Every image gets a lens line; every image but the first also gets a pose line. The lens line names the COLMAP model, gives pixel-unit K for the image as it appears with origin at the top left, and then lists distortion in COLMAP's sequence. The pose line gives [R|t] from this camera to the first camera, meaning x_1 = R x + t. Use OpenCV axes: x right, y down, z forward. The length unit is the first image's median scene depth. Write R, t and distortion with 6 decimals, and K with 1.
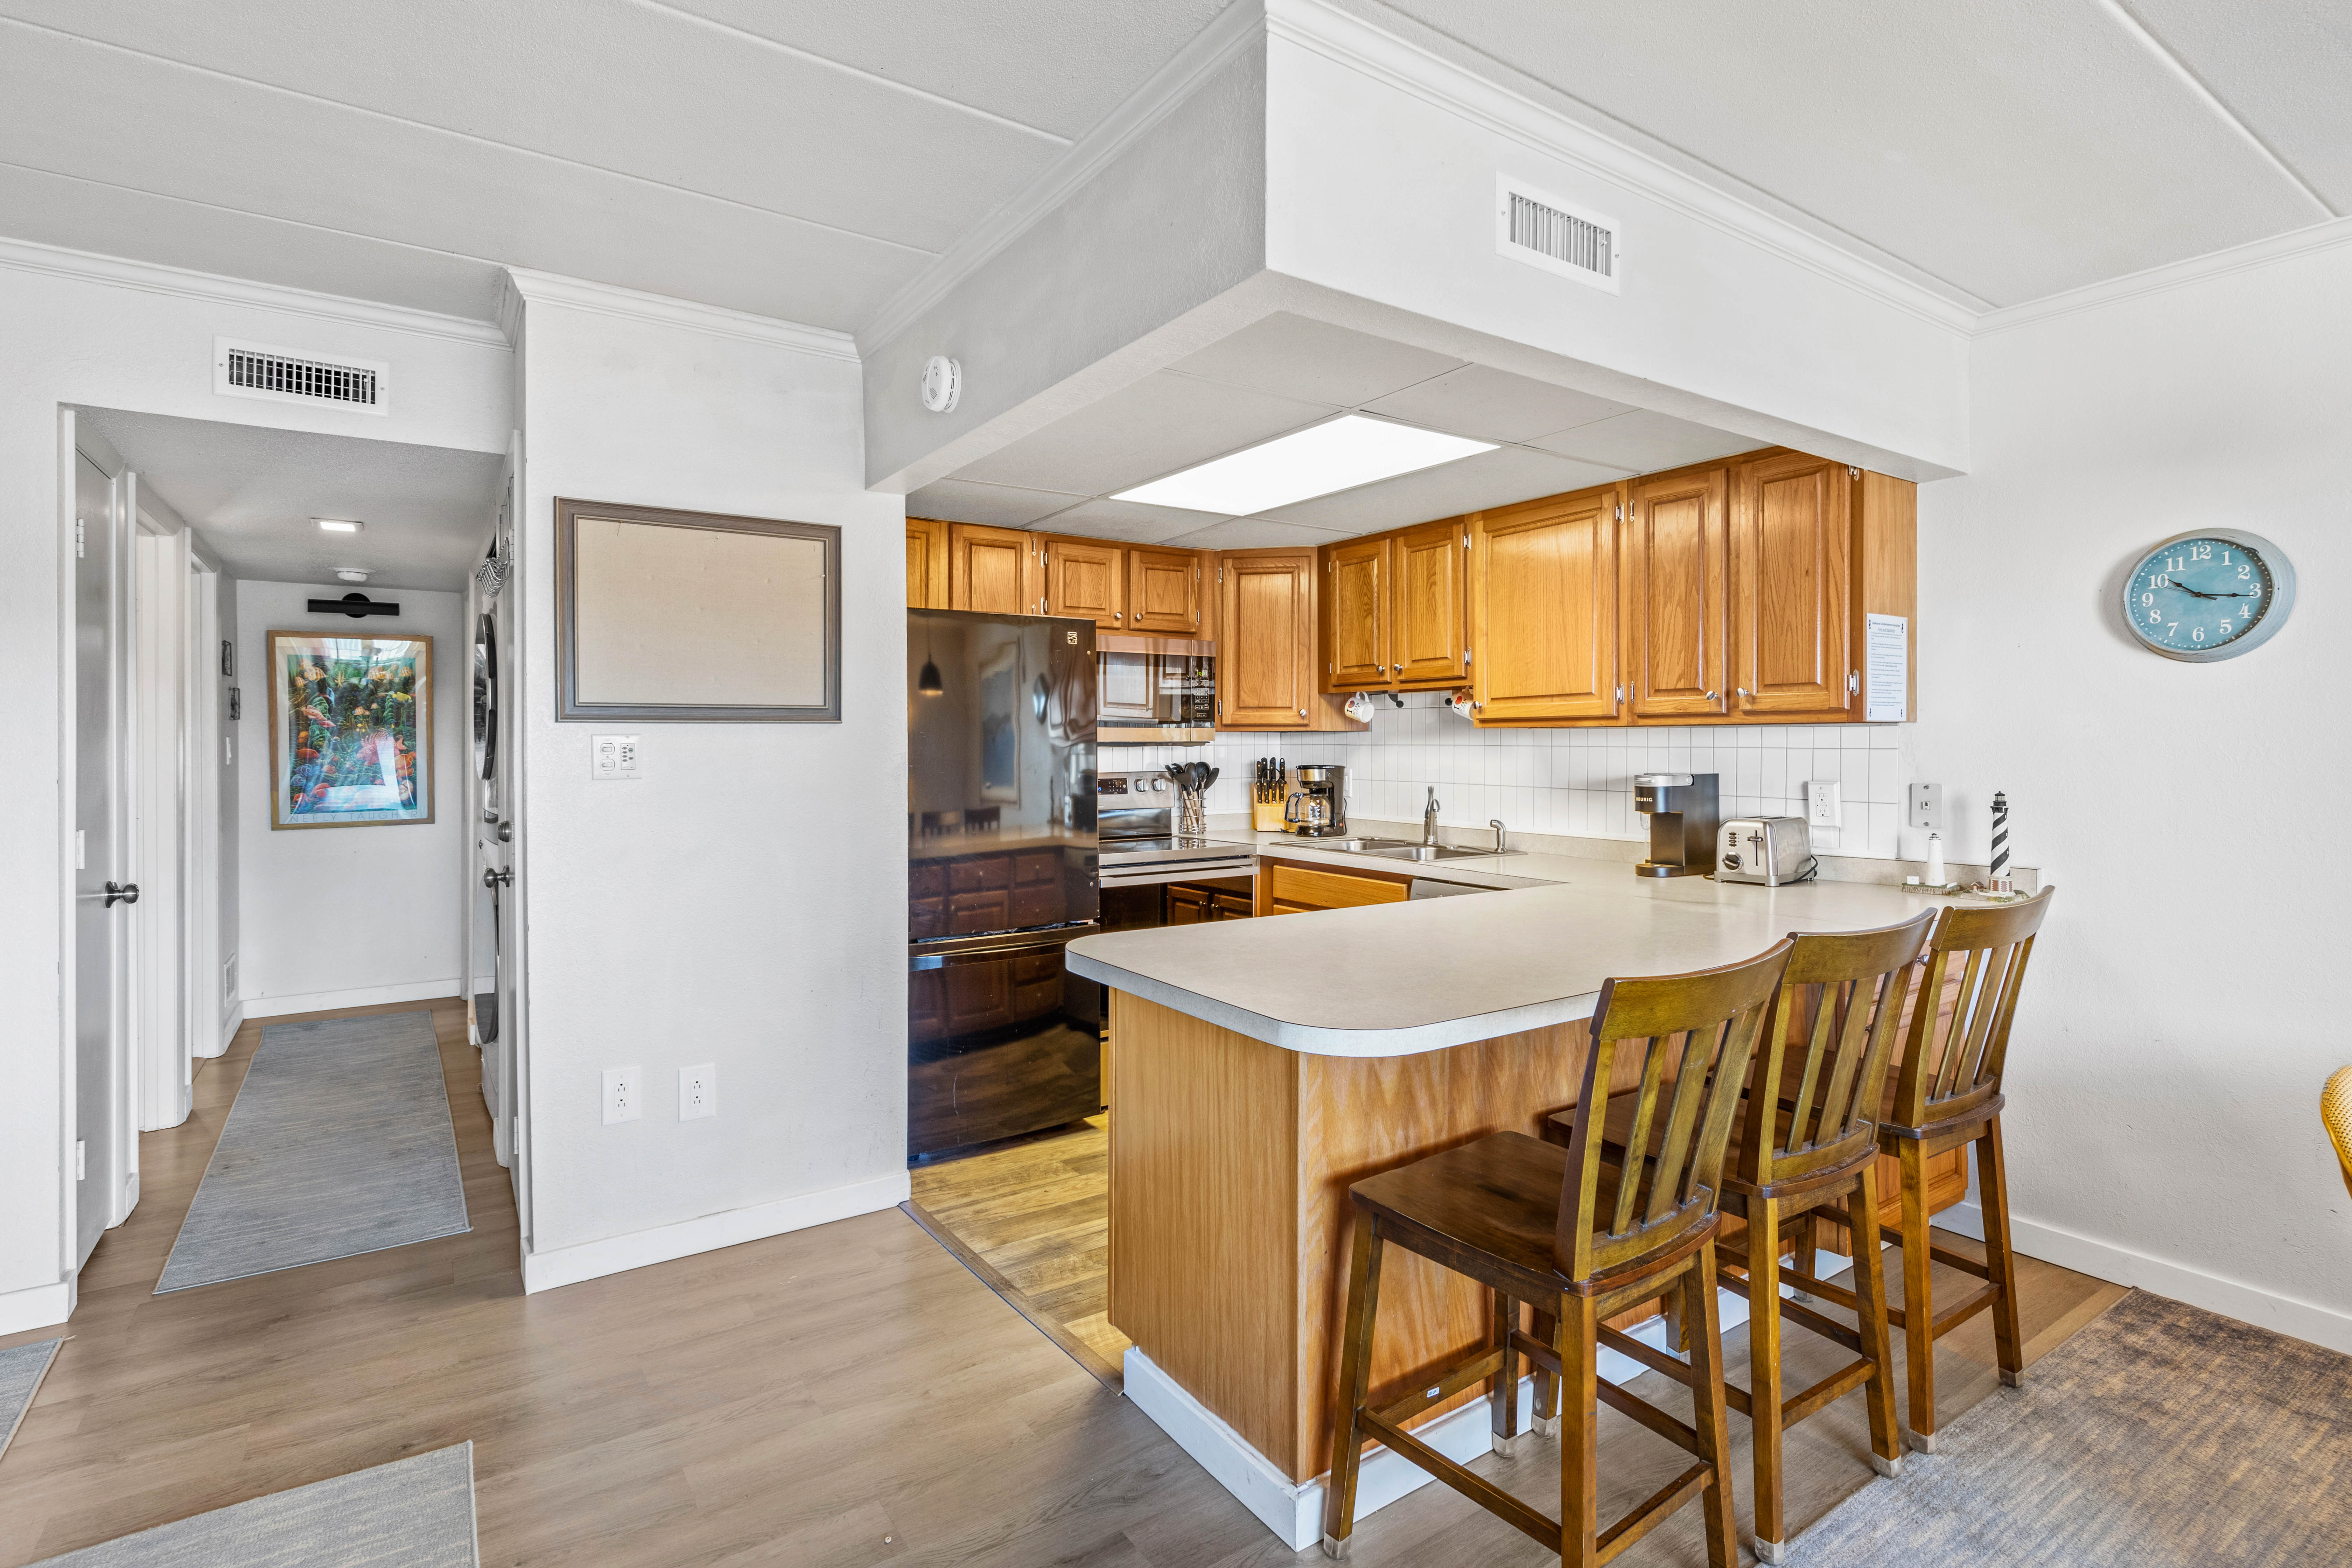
lens RADIAL K [[1180.8, 0, 1157.6], [0, 1180.8, 748.4], [0, 0, 1]] dist [0.012982, -0.001584]
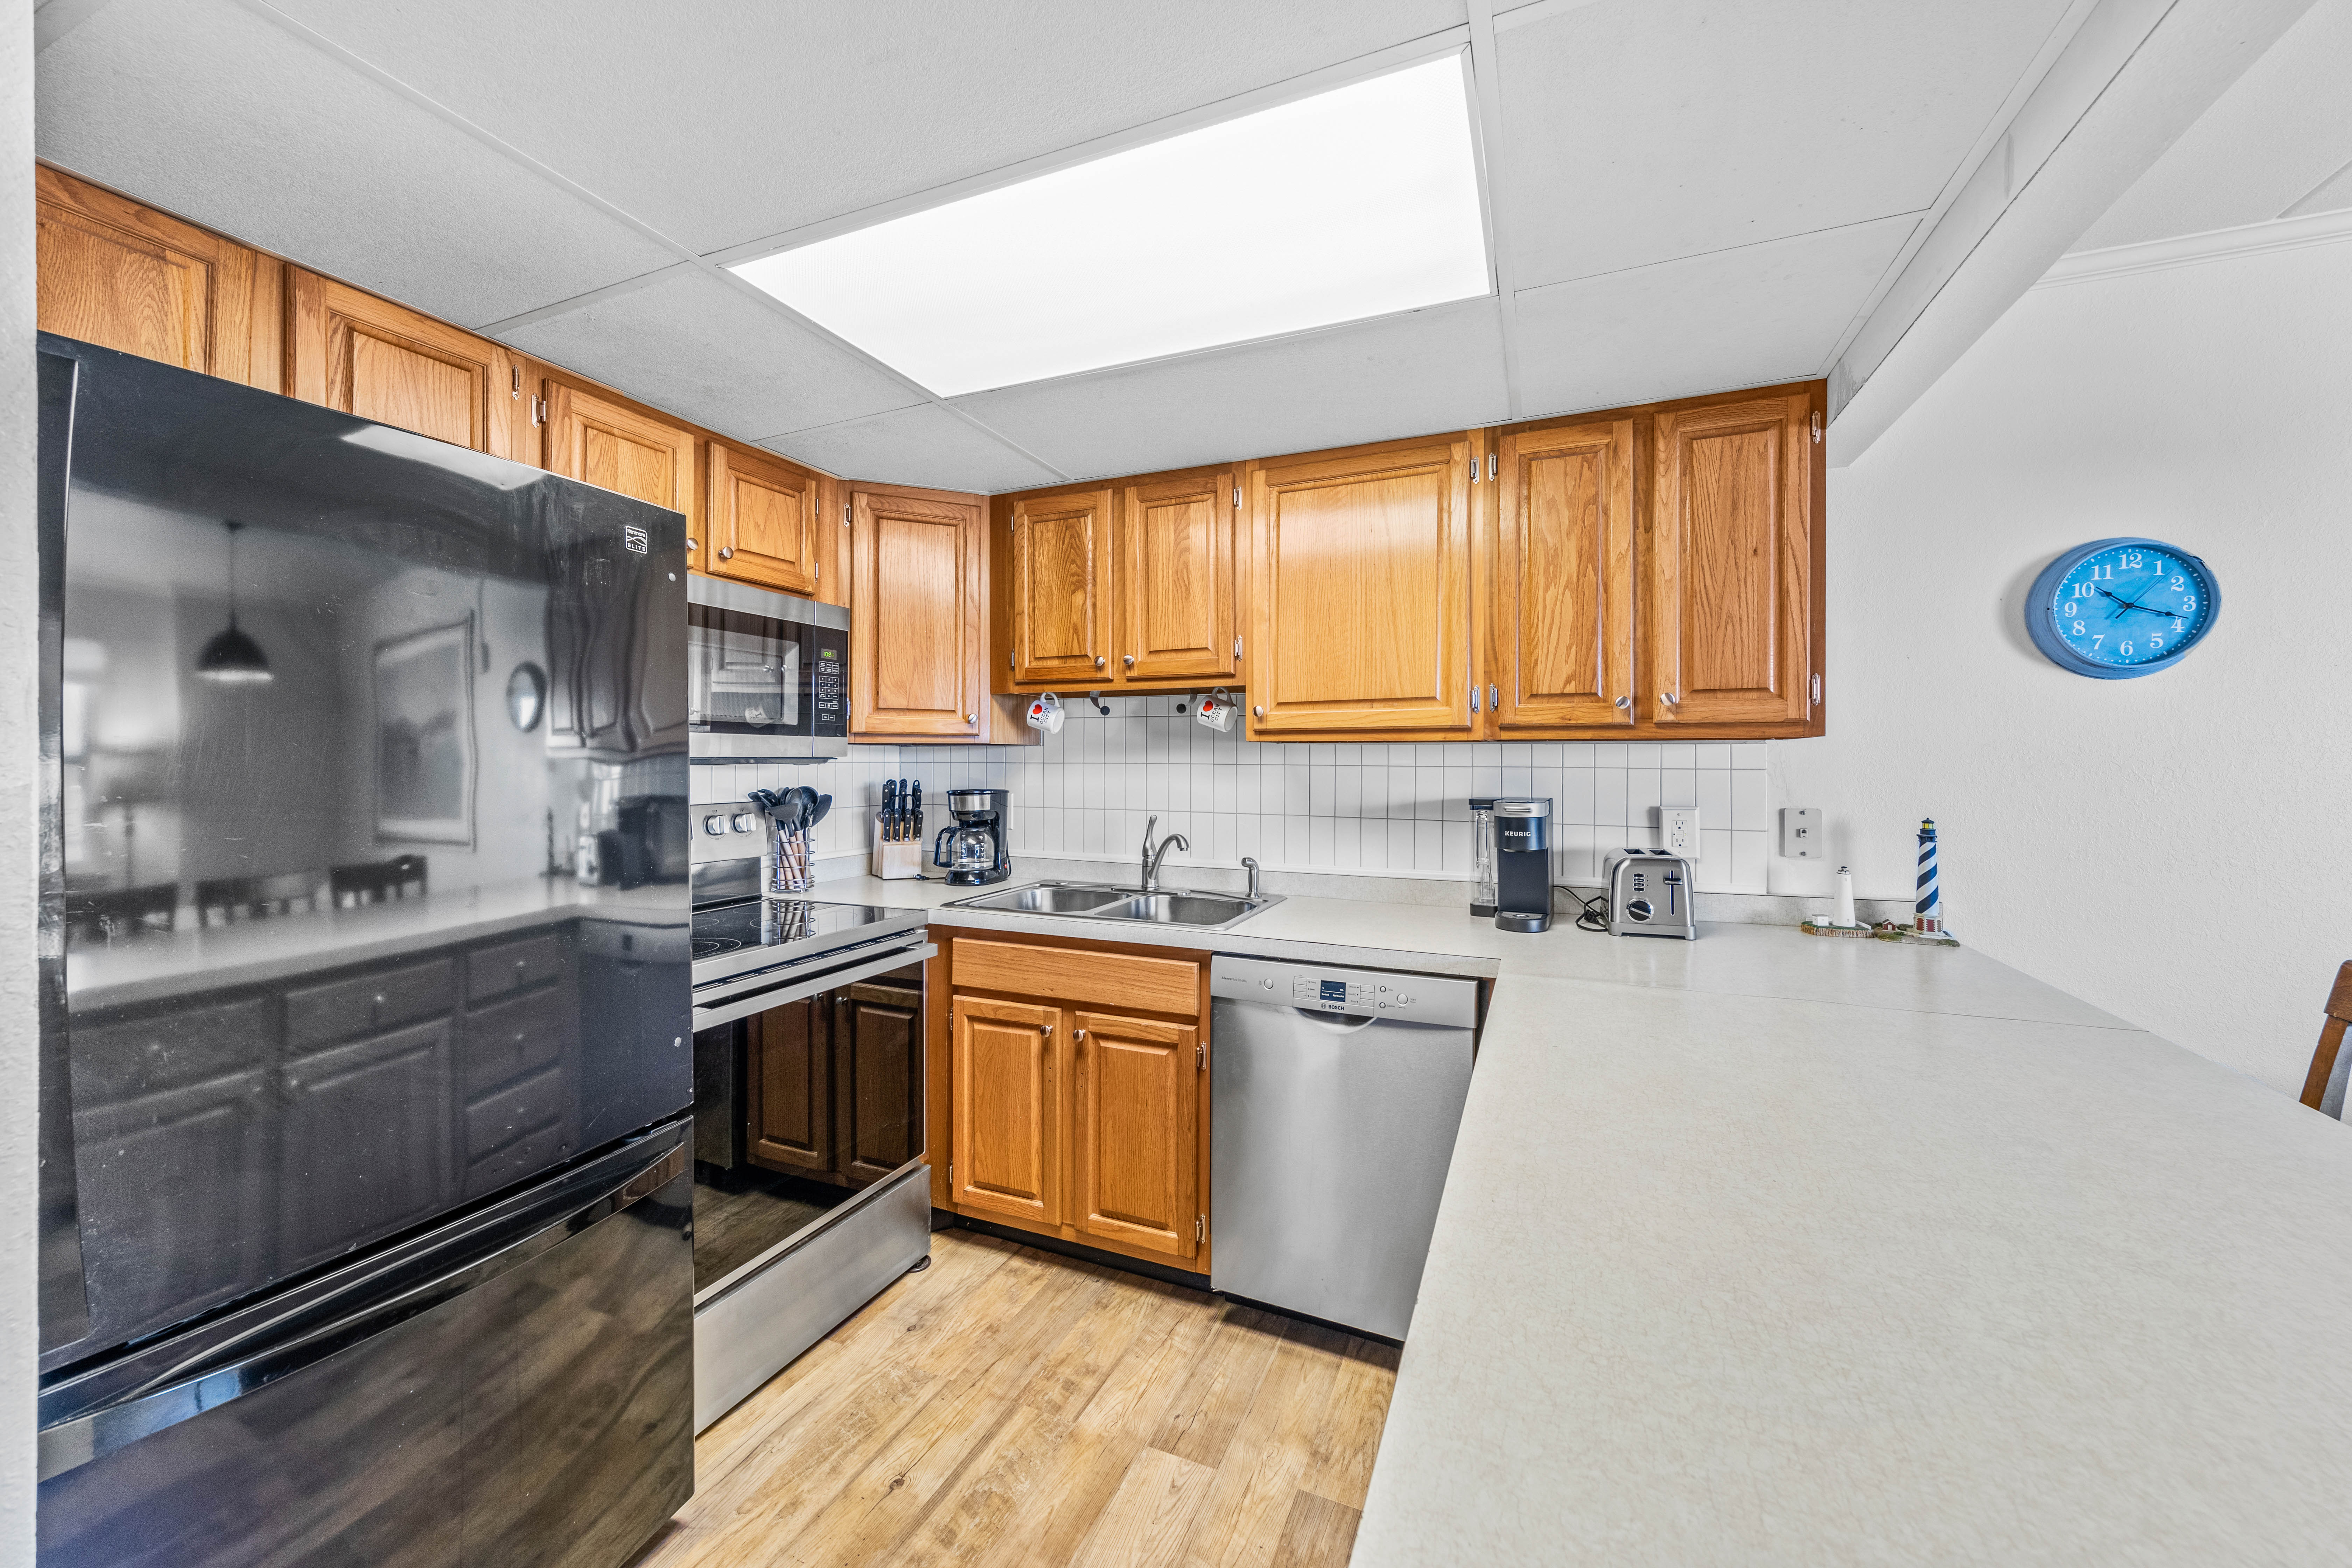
lens RADIAL K [[871.5, 0, 1180.2], [0, 871.5, 776.3], [0, 0, 1]] dist [0.004430, -0.000120]
pose [[0.828728, -0.005184, 0.559627, -0.099587], [-0.001432, 0.999934, 0.011384, -0.001493], [-0.559650, -0.010235, 0.828666, 0.651675]]
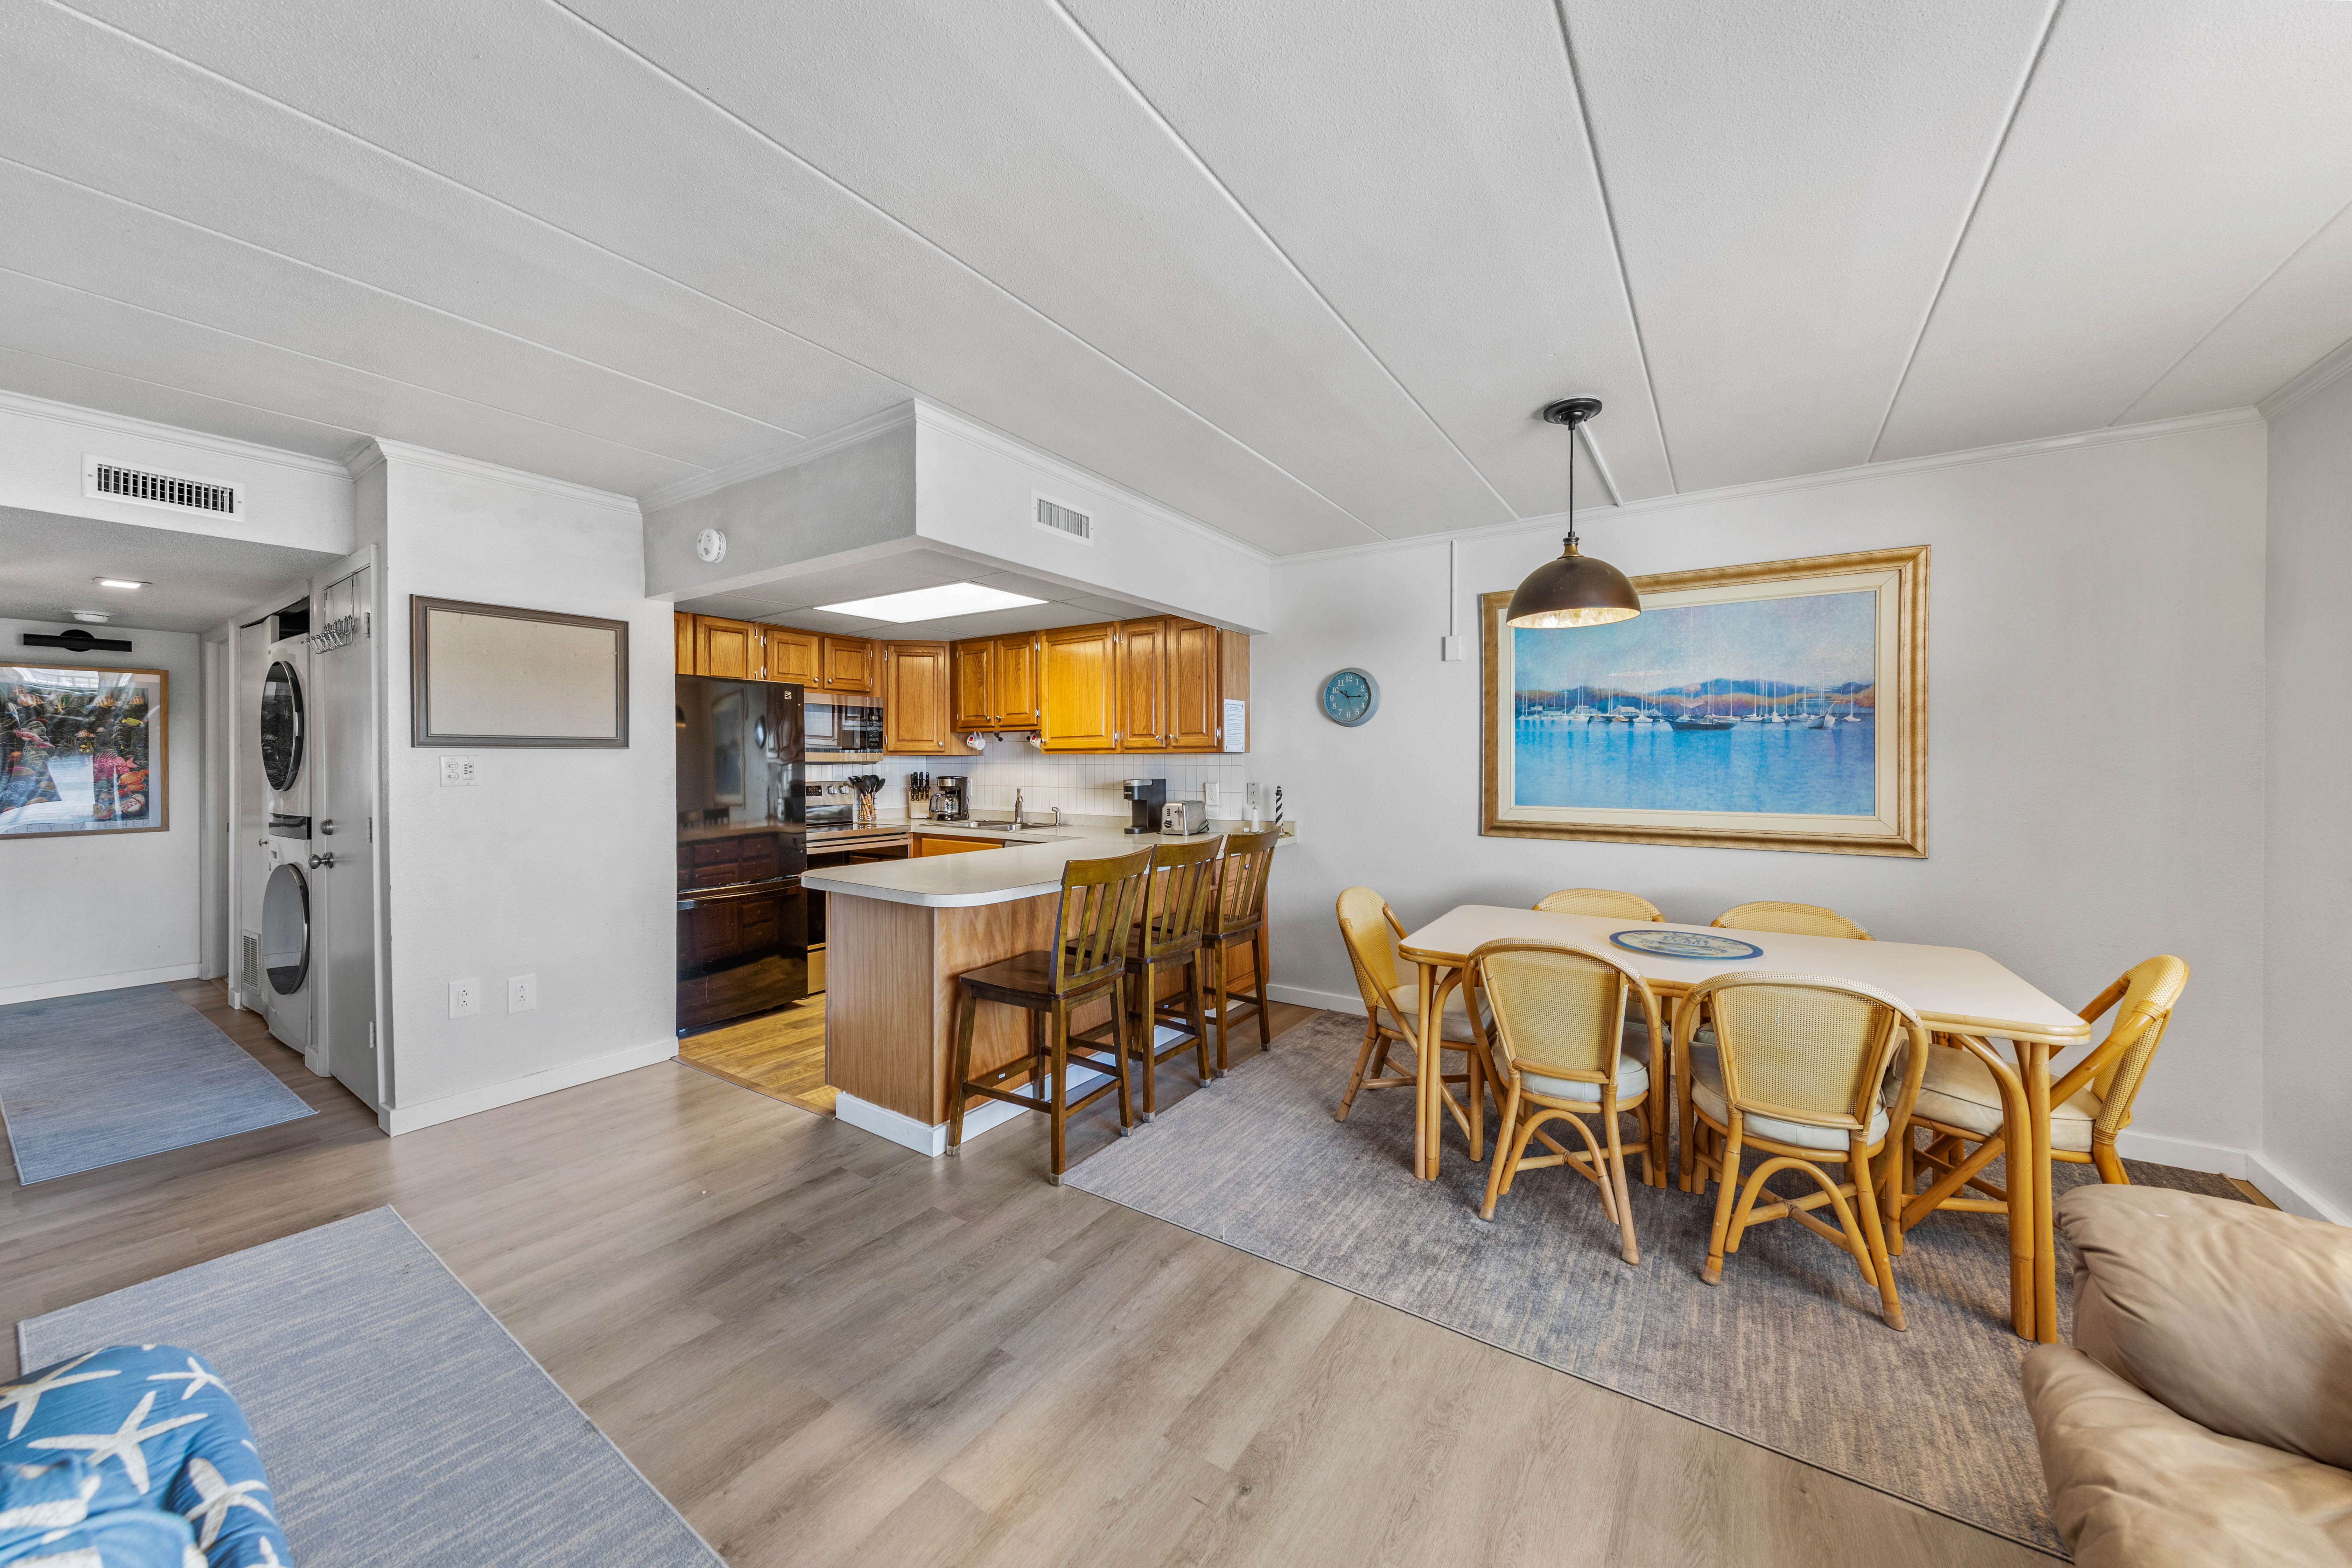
lens RADIAL K [[871.5, 0, 1190.4], [0, 871.5, 770.2], [0, 0, 1]] dist [0.004430, -0.000120]
pose [[0.922582, -0.002311, 0.385795, -0.029292], [0.001114, 0.999994, 0.003327, 0.002951], [-0.385800, -0.002640, 0.922579, -0.313275]]
